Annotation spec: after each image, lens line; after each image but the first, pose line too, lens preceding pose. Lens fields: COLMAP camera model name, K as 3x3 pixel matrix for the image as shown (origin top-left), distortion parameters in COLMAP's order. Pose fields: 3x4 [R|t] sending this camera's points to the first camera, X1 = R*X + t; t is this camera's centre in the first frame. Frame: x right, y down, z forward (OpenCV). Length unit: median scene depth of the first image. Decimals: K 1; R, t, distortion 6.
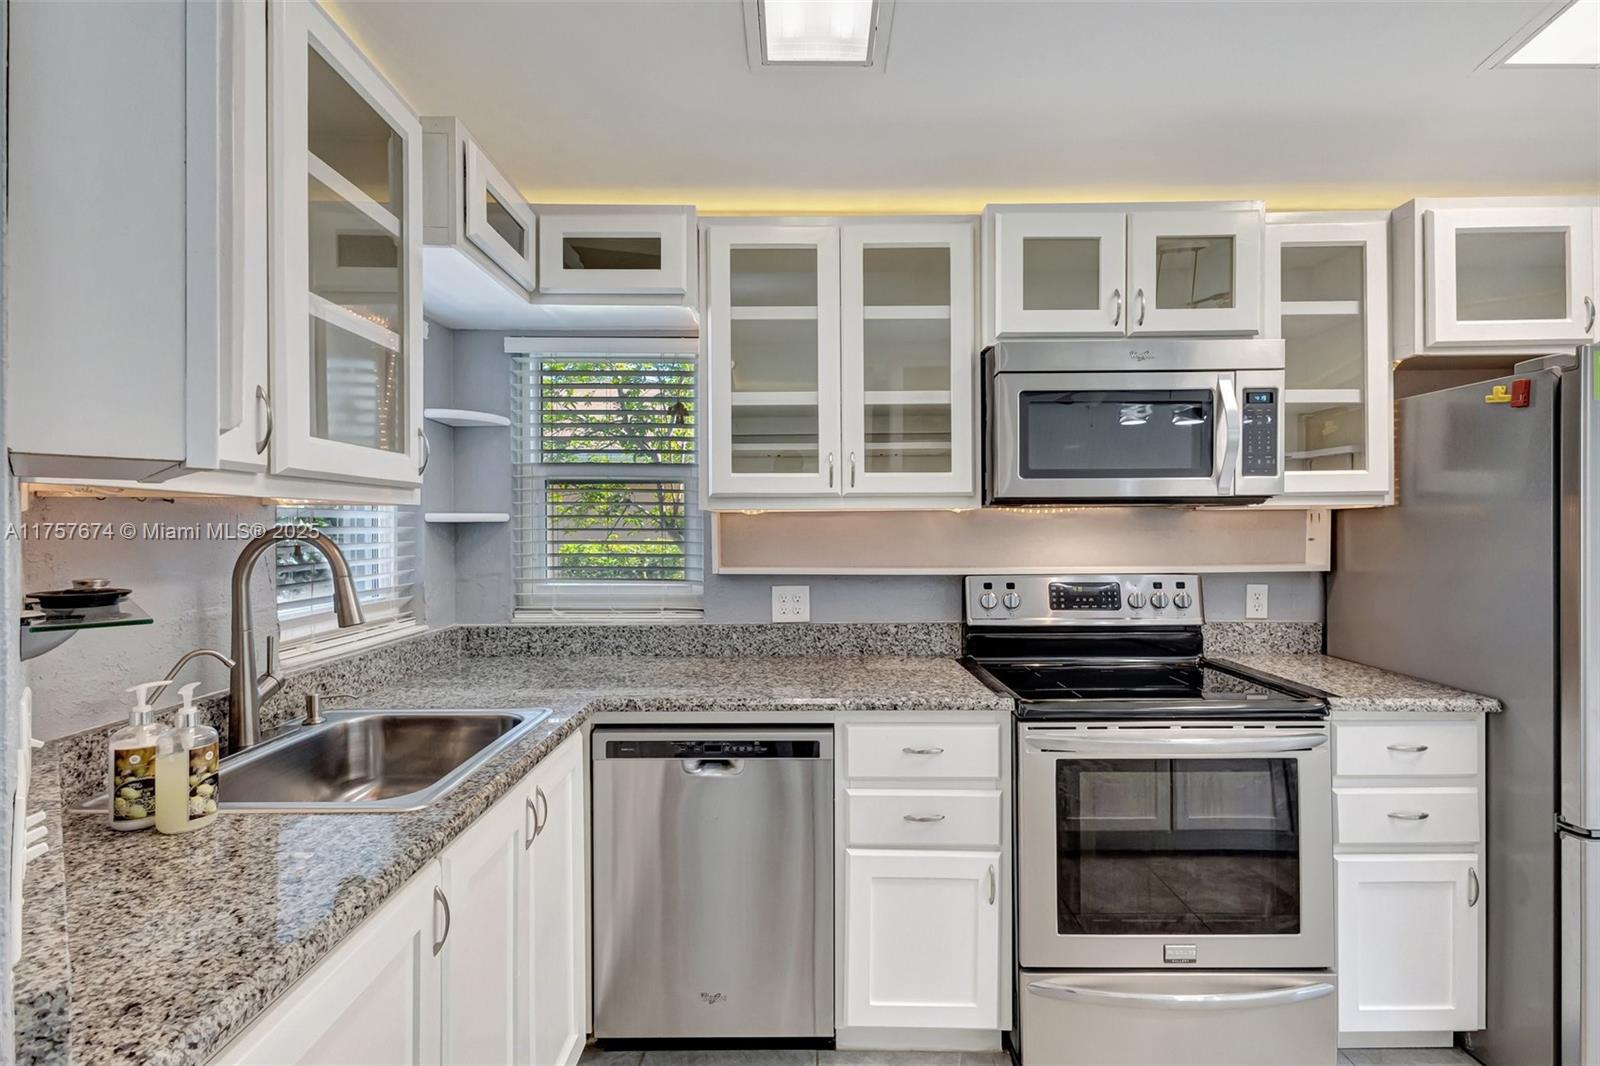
lens RADIAL K [[740.3, 0, 794.4], [0, 740.3, 525.5], [0, 0, 1]] dist [0.004575, -0.000782]
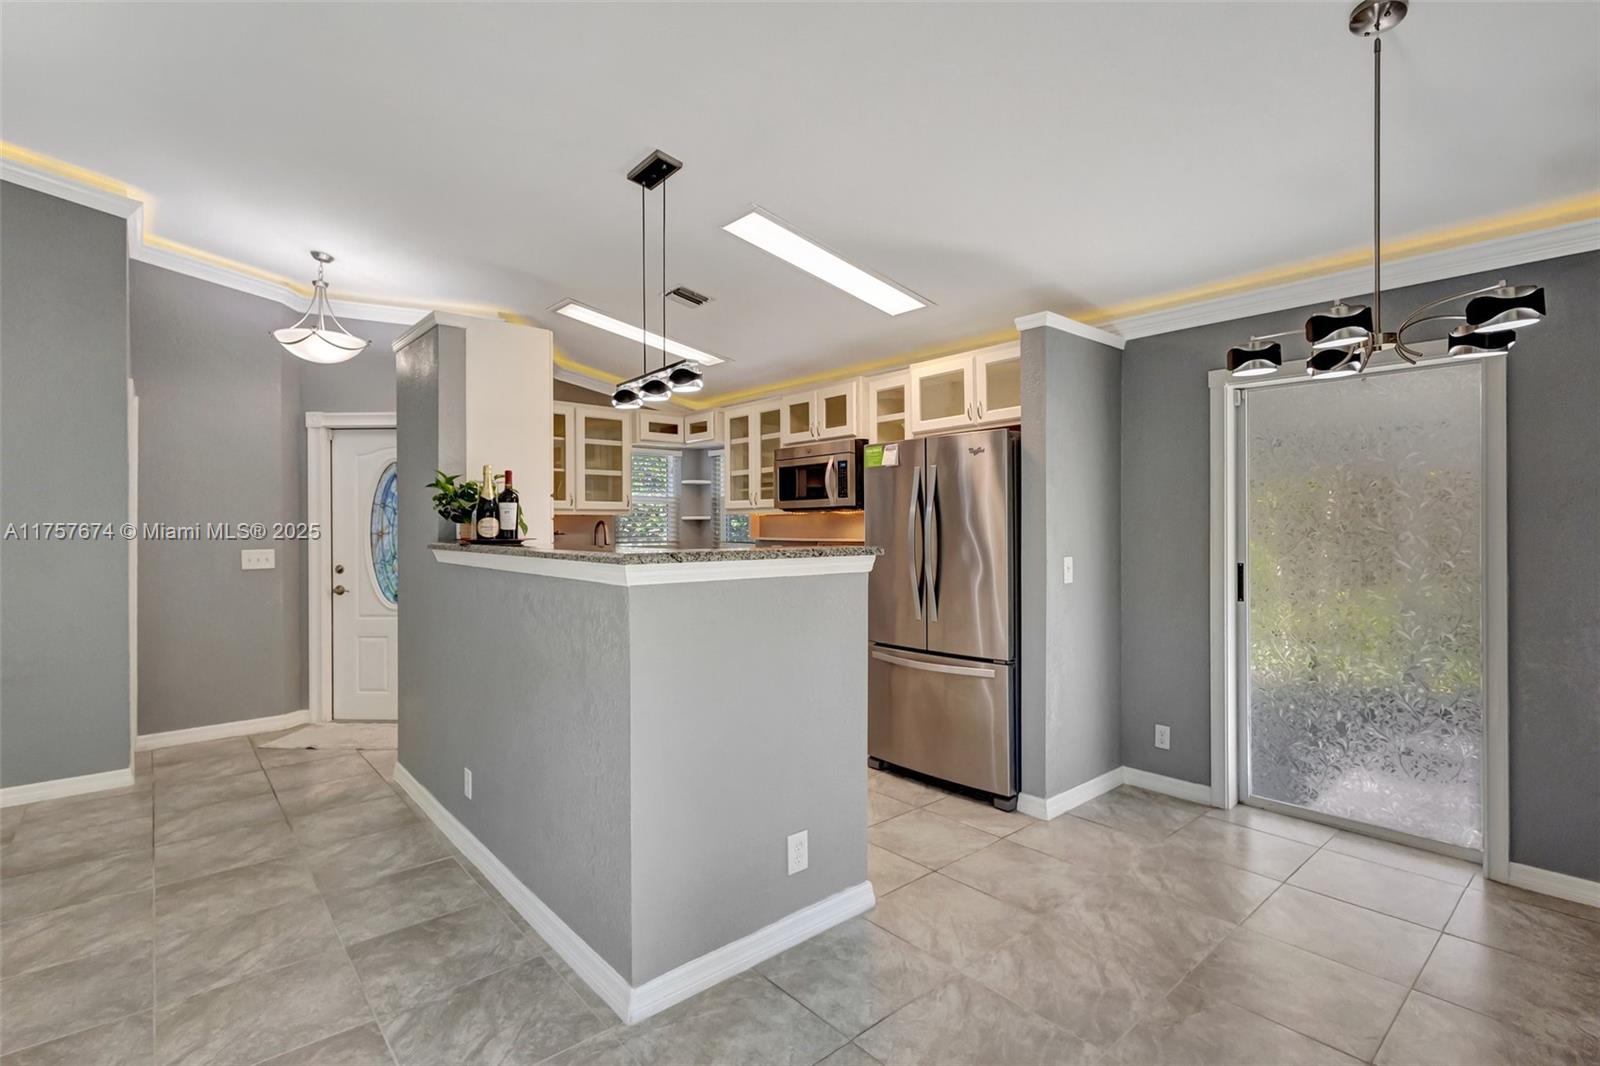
lens RADIAL K [[740.3, 0, 805.0], [0, 740.3, 530.0], [0, 0, 1]] dist [0.004575, -0.000782]
pose [[0.666307, 0.005069, -0.745661, 2.157480], [0.001685, 0.999964, 0.008303, 0.015921], [0.745676, -0.006788, 0.666274, -0.634029]]
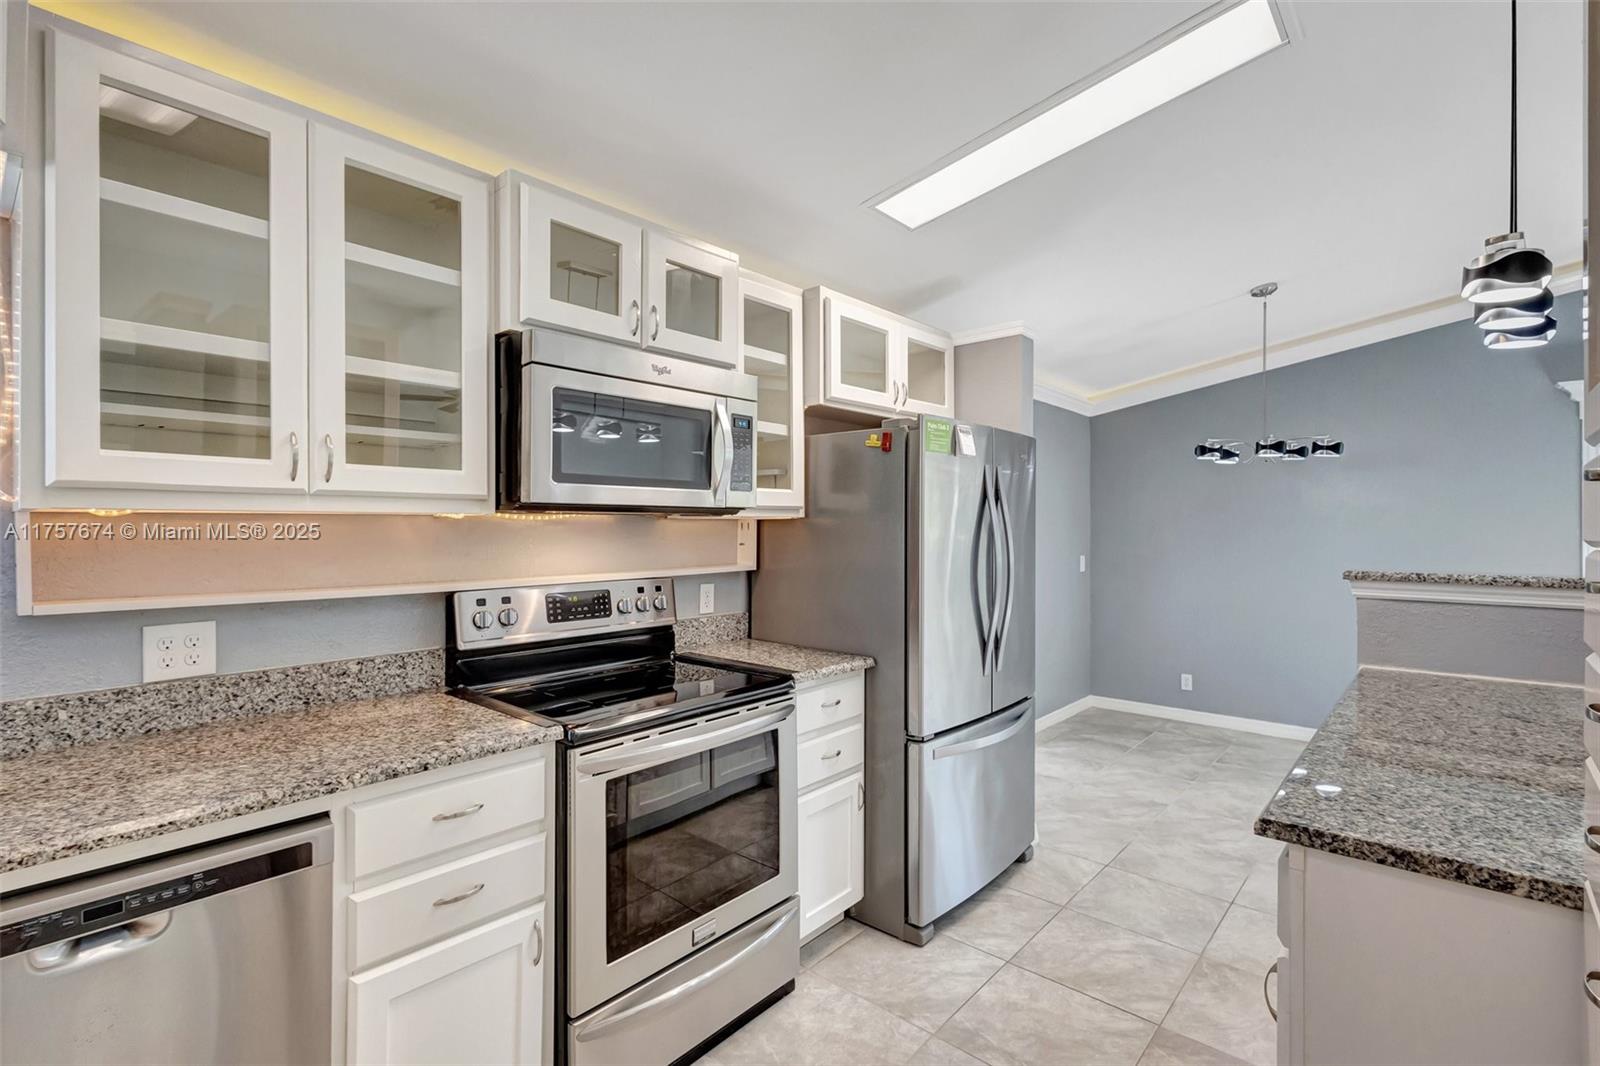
lens RADIAL K [[740.3, 0, 808.4], [0, 740.3, 523.8], [0, 0, 1]] dist [0.004575, -0.000782]
pose [[0.648513, 0.008353, 0.761158, -0.171613], [-0.003418, 0.999962, -0.008061, -0.005842], [-0.761196, 0.002626, 0.648516, 0.156982]]
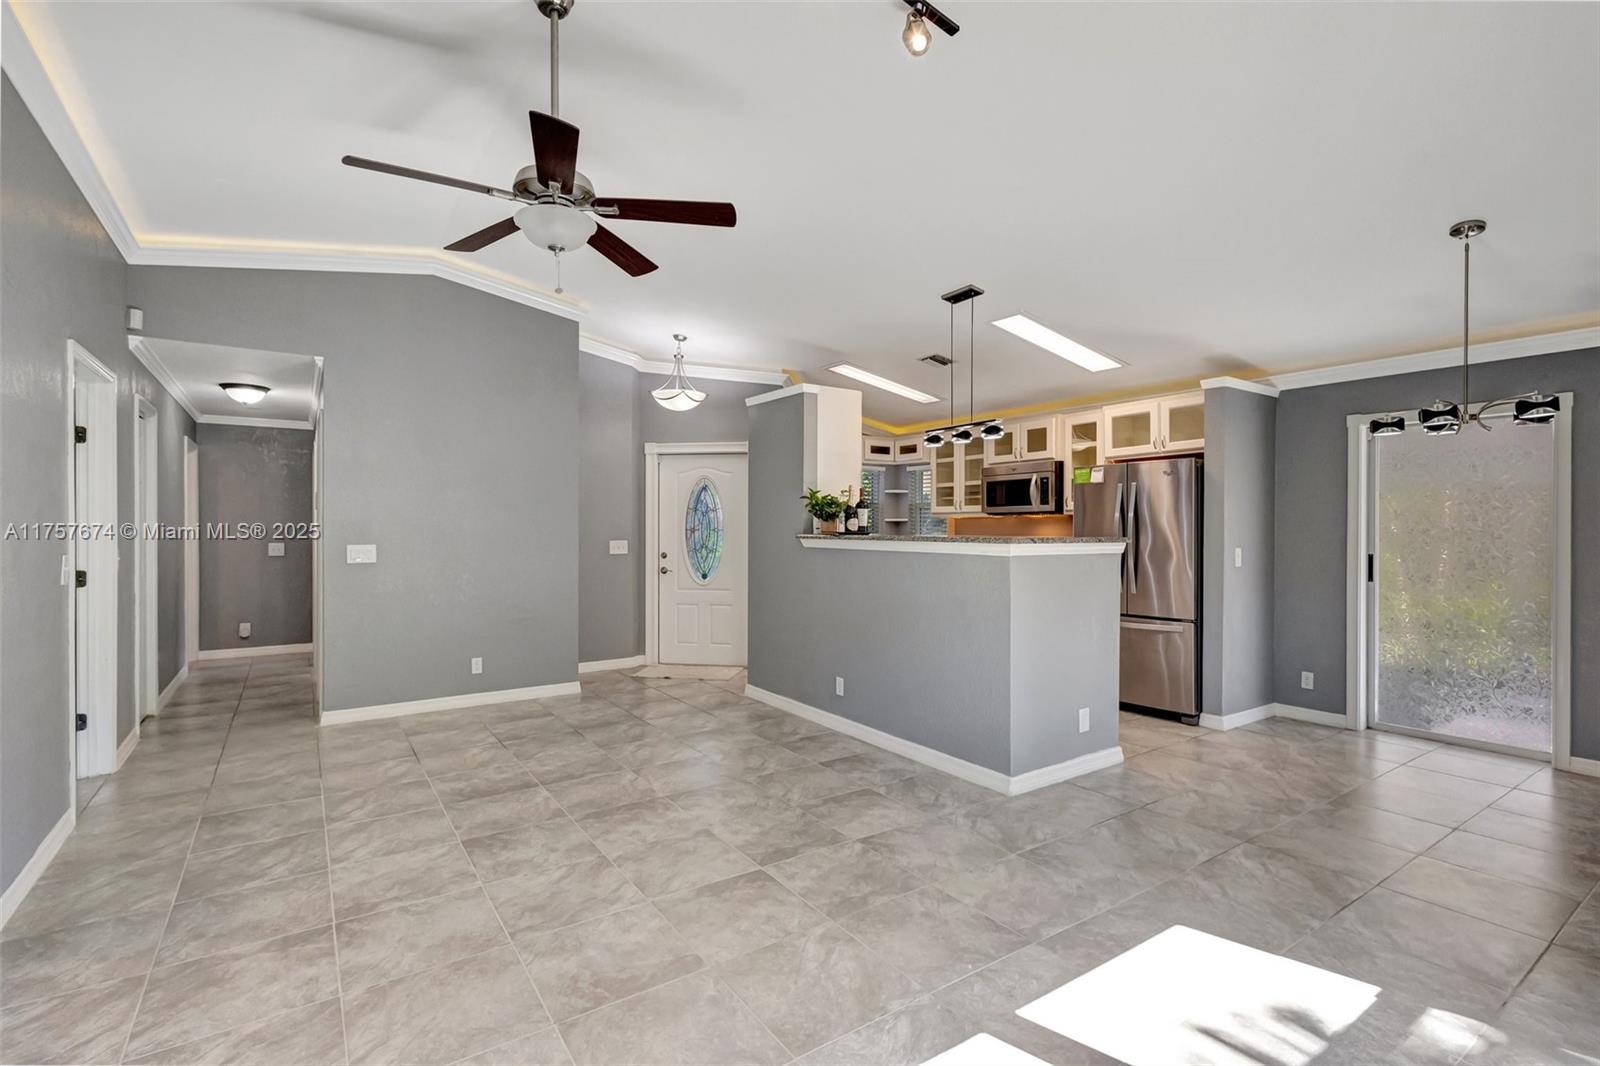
lens RADIAL K [[740.3, 0, 796.3], [0, 740.3, 535.7], [0, 0, 1]] dist [0.004575, -0.000782]
pose [[0.575189, 0.012438, -0.817926, 2.423657], [-0.004334, 0.999917, 0.012157, 0.028499], [0.818009, -0.003448, 0.575195, -1.576583]]
